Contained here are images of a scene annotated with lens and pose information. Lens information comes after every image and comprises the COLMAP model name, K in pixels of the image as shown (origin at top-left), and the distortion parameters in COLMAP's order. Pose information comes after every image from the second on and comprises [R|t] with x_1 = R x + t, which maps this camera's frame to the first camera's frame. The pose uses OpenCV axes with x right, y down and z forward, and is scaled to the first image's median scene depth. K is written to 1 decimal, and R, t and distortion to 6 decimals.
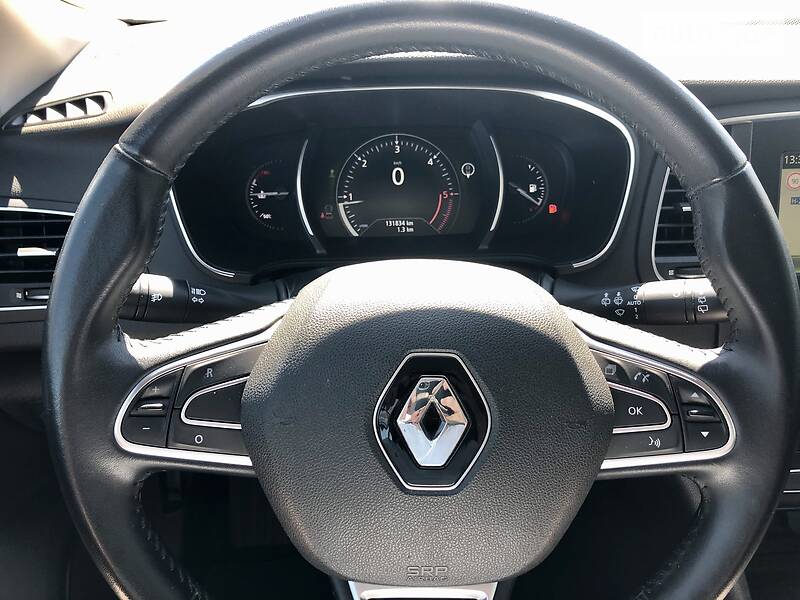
lens RADIAL K [[669.4, 0, 408.2], [0, 669.4, 298.2], [0, 0, 1]] dist [0.033079, -0.024637]
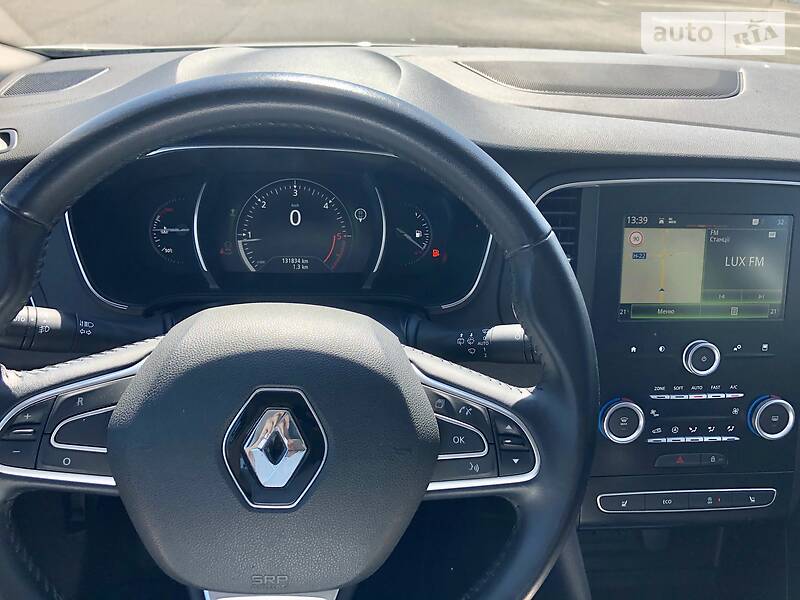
lens RADIAL K [[669.4, 0, 405.3], [0, 669.4, 303.1], [0, 0, 1]] dist [0.033079, -0.024637]
pose [[0.996698, 0.028098, 0.076176, 0.102095], [-0.026142, 0.999306, -0.026553, -0.024567], [-0.076869, 0.024474, 0.996741, -0.107065]]
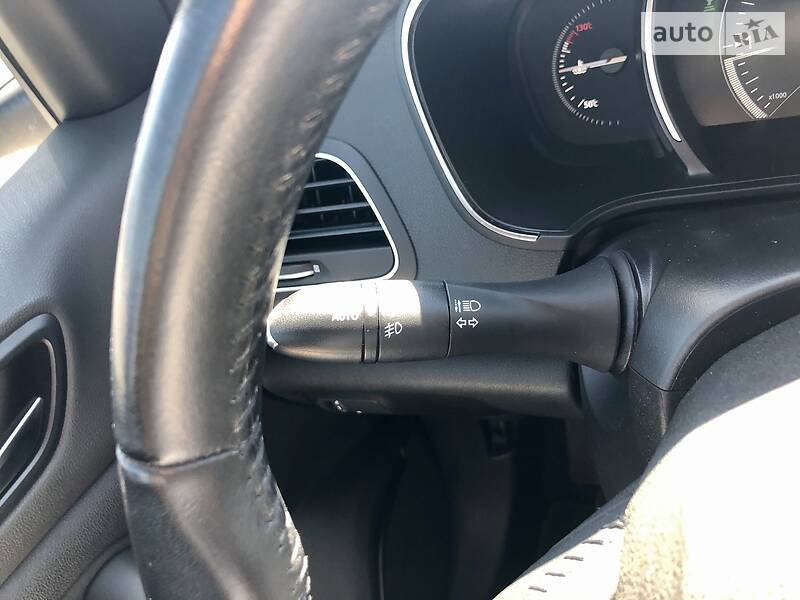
lens RADIAL K [[669.4, 0, 401.2], [0, 669.4, 284.8], [0, 0, 1]] dist [0.033079, -0.024637]
pose [[0.878655, -0.005724, -0.477423, -0.090423], [0.109383, 0.975748, 0.189611, -0.117345], [0.464759, -0.218824, 0.857971, 0.456860]]
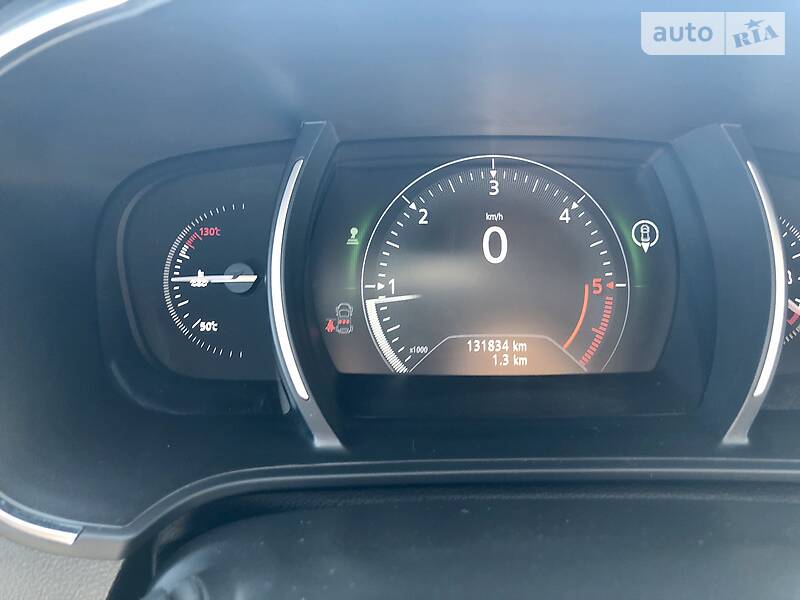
lens RADIAL K [[669.4, 0, 401.2], [0, 669.4, 278.9], [0, 0, 1]] dist [0.033079, -0.024637]
pose [[0.999734, 0.022897, -0.002758, -0.095838], [-0.023046, 0.996375, -0.081884, -0.144859], [0.000873, 0.081926, 0.996638, 0.656804]]
